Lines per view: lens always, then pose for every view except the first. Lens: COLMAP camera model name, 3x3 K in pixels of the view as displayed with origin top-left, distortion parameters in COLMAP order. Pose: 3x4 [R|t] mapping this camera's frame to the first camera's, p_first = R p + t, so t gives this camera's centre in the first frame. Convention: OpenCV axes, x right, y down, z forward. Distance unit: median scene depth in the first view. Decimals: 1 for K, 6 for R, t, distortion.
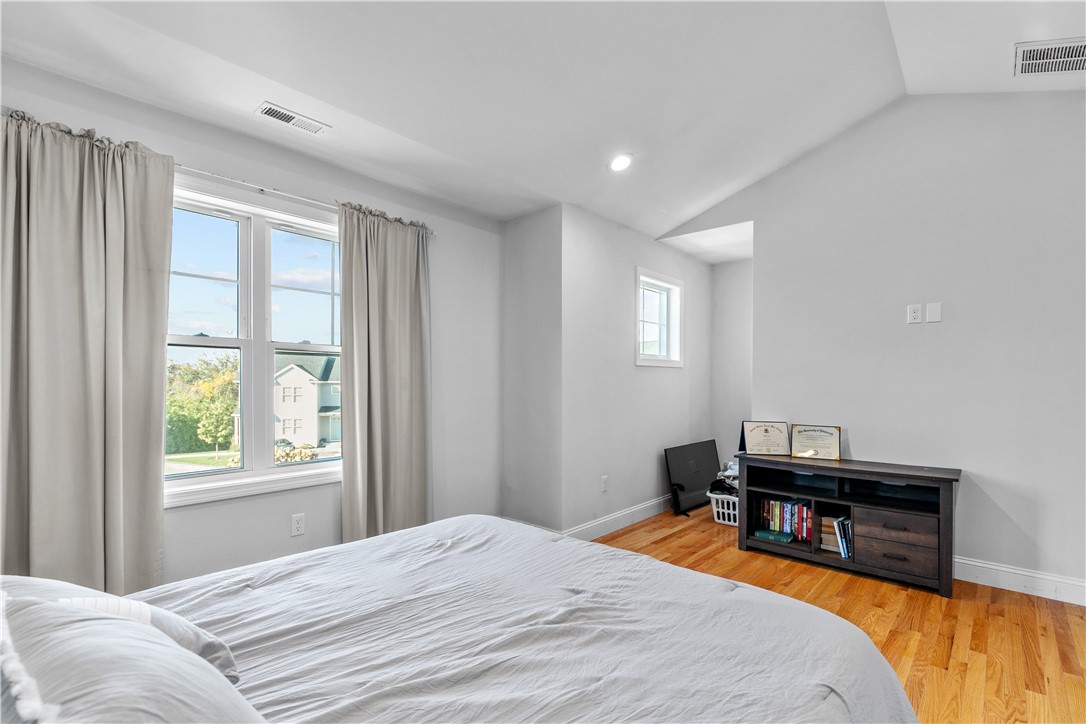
lens RADIAL K [[493.0, 0, 537.2], [0, 493.0, 386.6], [0, 0, 1]] dist [0.004791, 0.000381]
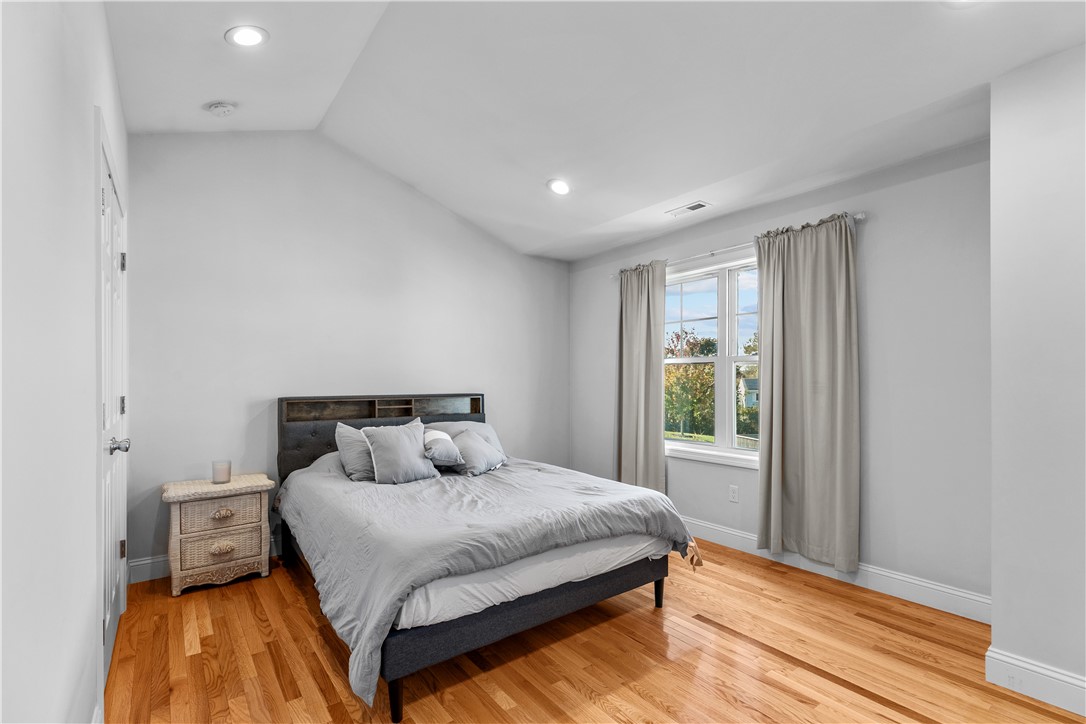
lens RADIAL K [[493.0, 0, 543.5], [0, 493.0, 367.0], [0, 0, 1]] dist [0.004791, 0.000381]
pose [[-0.180672, -0.032086, -0.983020, 1.013391], [-0.011911, 0.999466, -0.030434, -0.013395], [0.983471, 0.006211, -0.180958, 0.824849]]
